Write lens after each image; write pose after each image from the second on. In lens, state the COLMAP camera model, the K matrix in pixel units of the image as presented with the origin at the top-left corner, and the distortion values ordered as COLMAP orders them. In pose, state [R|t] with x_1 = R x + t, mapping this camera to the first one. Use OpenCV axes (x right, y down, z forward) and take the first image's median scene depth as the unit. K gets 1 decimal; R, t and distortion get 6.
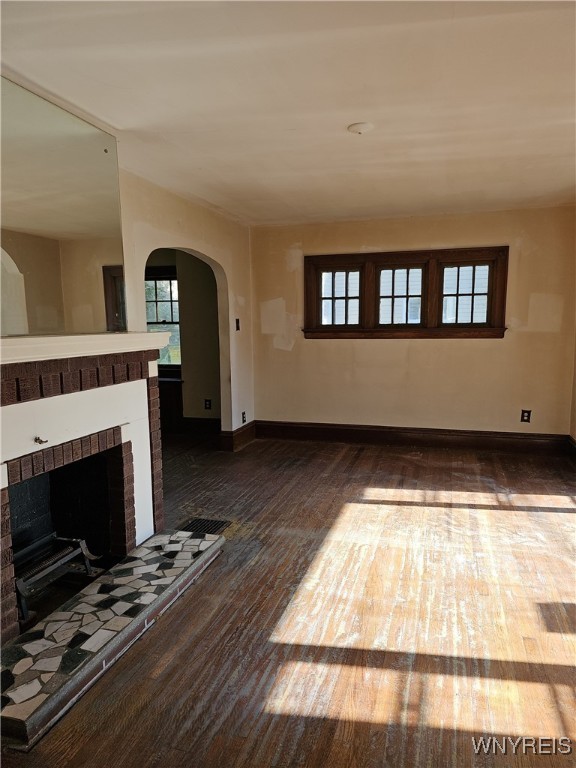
lens RADIAL K [[516.3, 0, 287.3], [0, 516.3, 379.0], [0, 0, 1]] dist [0.074621, -0.058718]
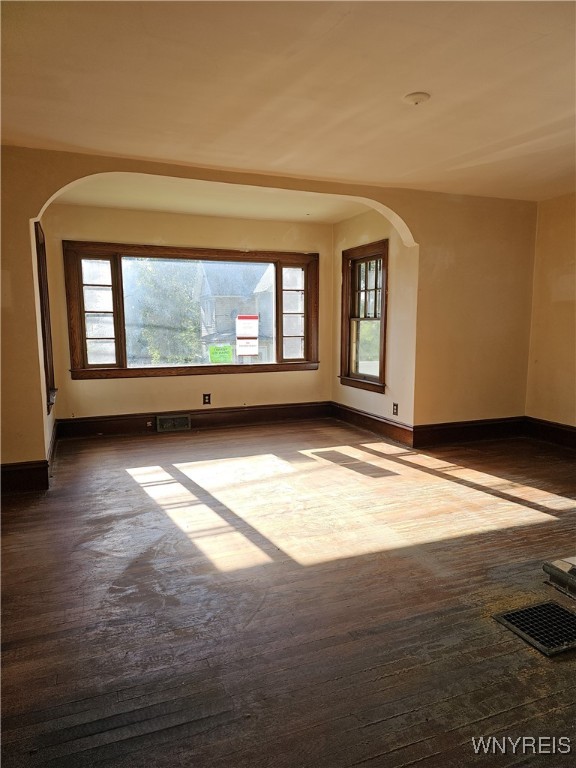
lens RADIAL K [[516.3, 0, 287.3], [0, 516.3, 379.0], [0, 0, 1]] dist [0.074621, -0.058718]
pose [[-0.624460, -0.082270, 0.776712, -0.457319], [0.094139, 0.979260, 0.179410, -0.151031], [-0.775363, 0.185154, -0.603763, 1.658434]]
